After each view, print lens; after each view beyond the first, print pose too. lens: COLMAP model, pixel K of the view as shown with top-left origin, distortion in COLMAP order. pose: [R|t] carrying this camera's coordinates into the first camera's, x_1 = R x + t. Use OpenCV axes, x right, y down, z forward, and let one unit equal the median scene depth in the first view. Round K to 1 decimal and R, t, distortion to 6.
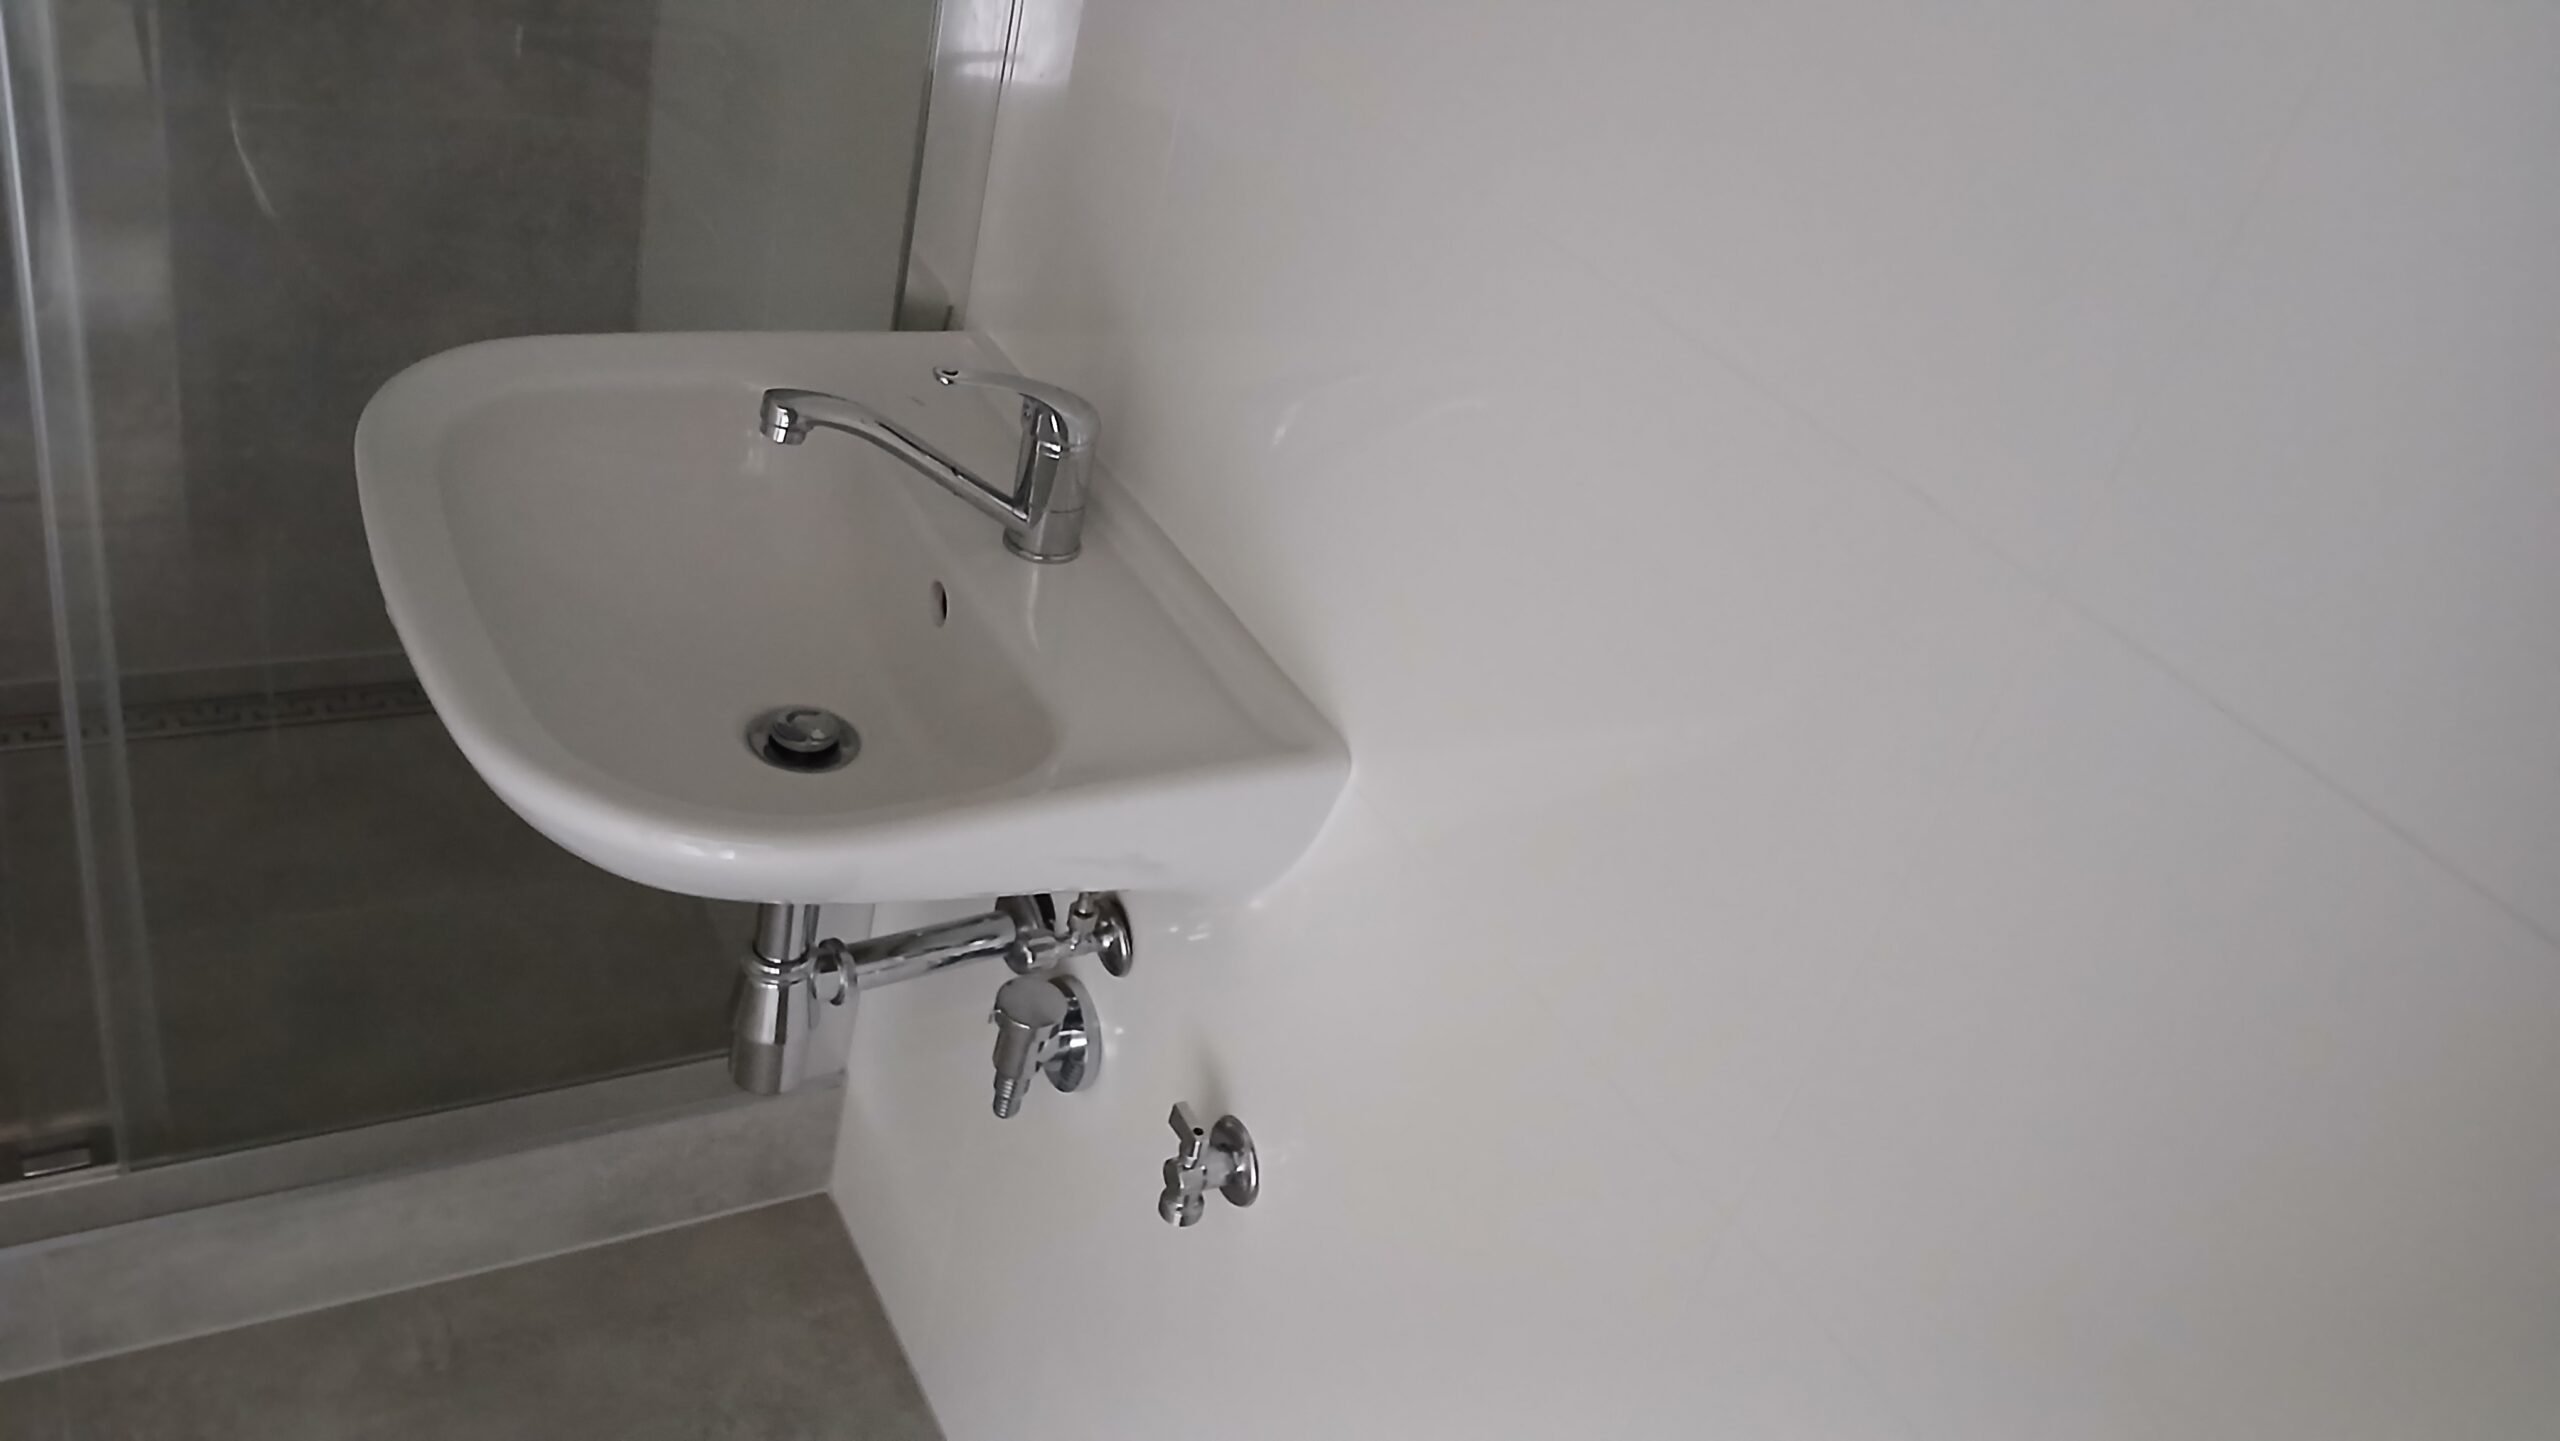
lens RADIAL K [[1300.4, 0, 1281.0], [0, 1300.4, 720.2], [0, 0, 1]] dist [-0.002769, -0.000935]
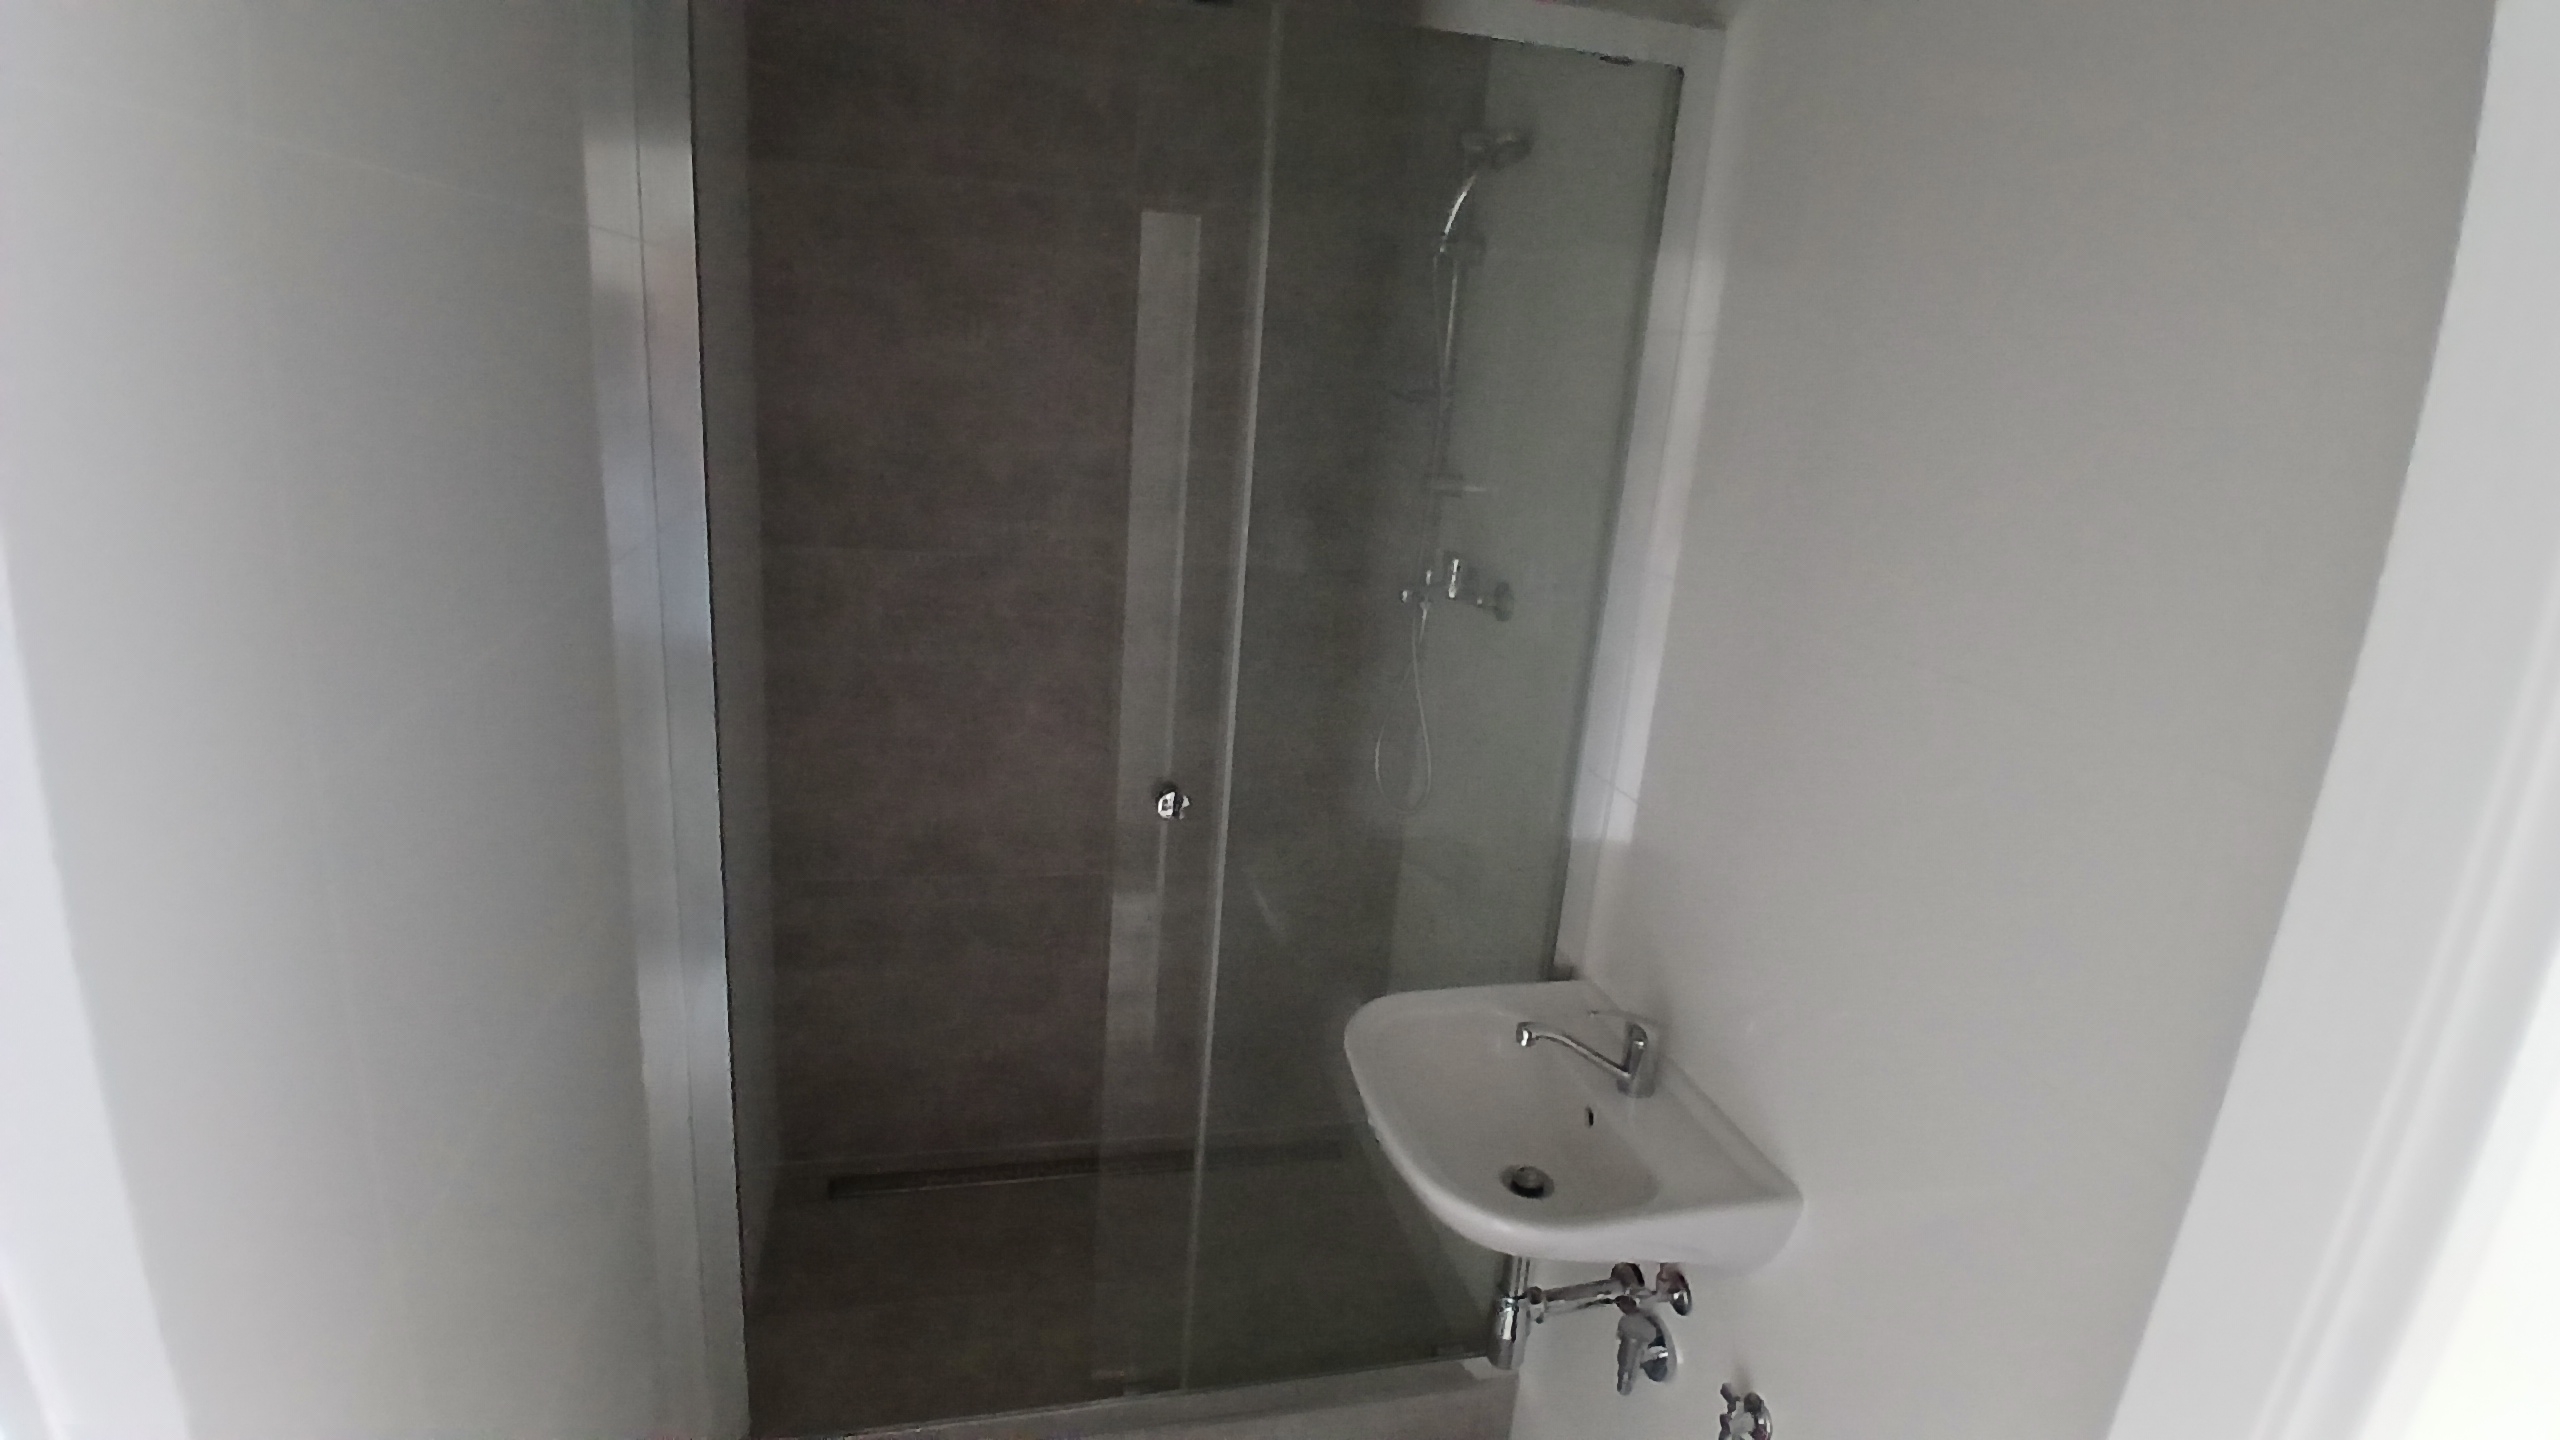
lens RADIAL K [[1300.4, 0, 1275.9], [0, 1300.4, 724.5], [0, 0, 1]] dist [-0.002769, -0.000935]
pose [[0.962262, -0.062906, -0.264755, -0.144294], [-0.023704, 0.949840, -0.311836, -0.023093], [0.271092, 0.306344, 0.912504, -1.237883]]
